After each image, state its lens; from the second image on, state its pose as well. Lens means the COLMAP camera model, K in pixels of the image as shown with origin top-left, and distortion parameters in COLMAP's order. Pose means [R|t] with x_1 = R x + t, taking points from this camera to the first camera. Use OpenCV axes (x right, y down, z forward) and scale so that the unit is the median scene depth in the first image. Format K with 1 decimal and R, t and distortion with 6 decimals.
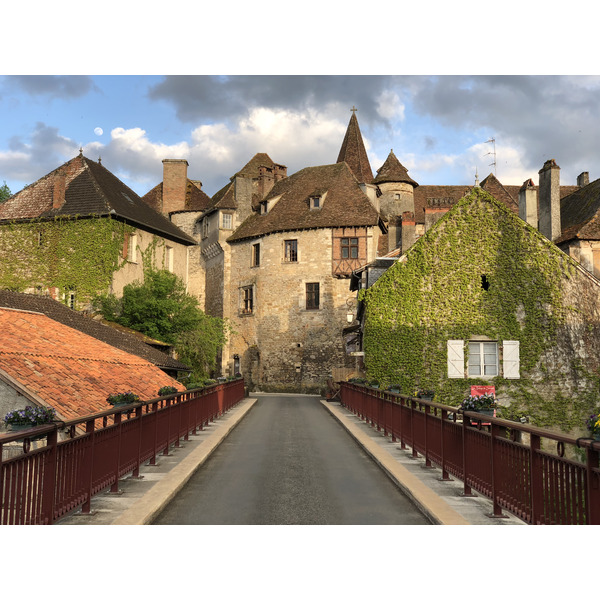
lens RADIAL K [[895.8, 0, 296.0], [0, 895.8, 298.2], [0, 0, 1]] dist [0.090901, 0.000000]
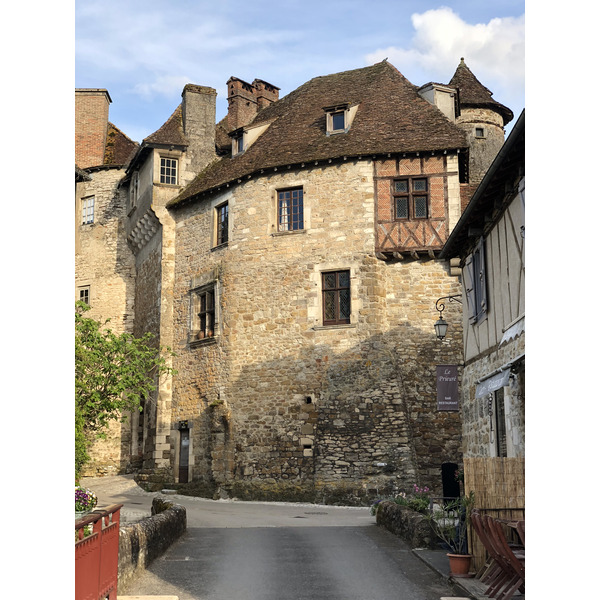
lens RADIAL K [[895.8, 0, 300.9], [0, 895.8, 299.1], [0, 0, 1]] dist [0.090901, 0.000000]
pose [[0.999767, -0.008107, 0.020000, -0.010088], [0.009666, 0.996816, -0.079144, 0.036097], [-0.019295, 0.079319, 0.996663, 0.506689]]
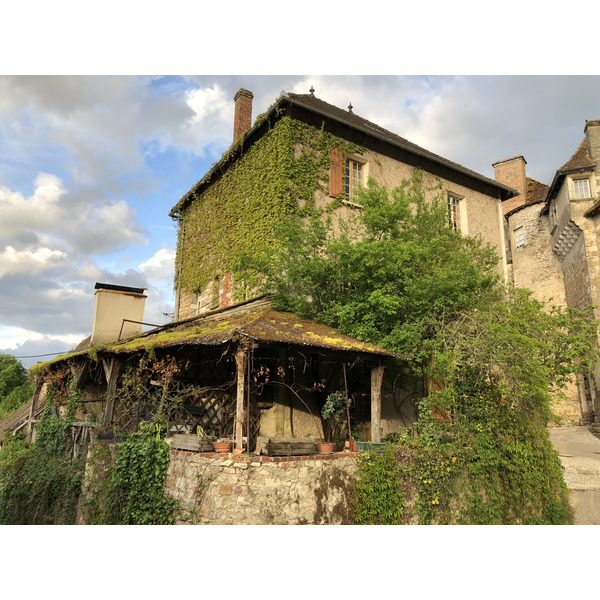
lens RADIAL K [[491.1, 0, 300.9], [0, 491.1, 294.1], [0, 0, 1]] dist [0.030874, -0.007511]
pose [[0.795833, -0.143845, -0.588182, -0.038628], [0.061982, 0.985623, -0.157178, 0.043452], [0.602335, 0.088631, 0.793307, 0.618785]]
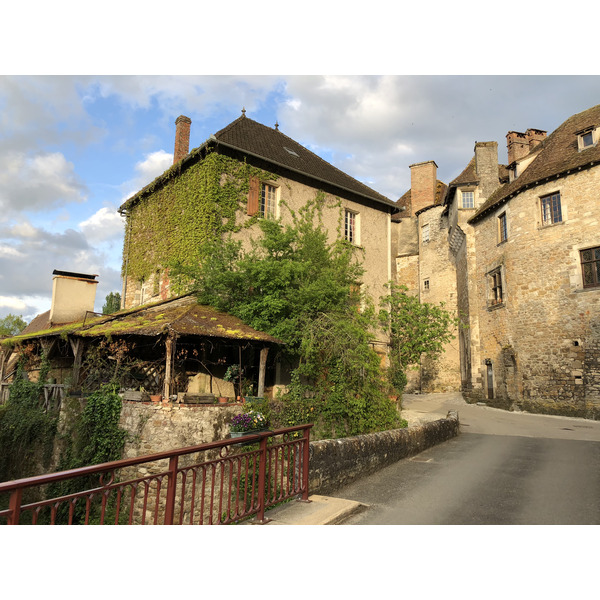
lens RADIAL K [[491.1, 0, 299.8], [0, 491.1, 293.9], [0, 0, 1]] dist [0.030874, -0.007511]
pose [[0.855137, -0.085519, -0.511299, 0.018731], [0.045443, 0.994868, -0.090398, 0.039437], [0.516406, 0.054068, 0.854635, 0.569279]]
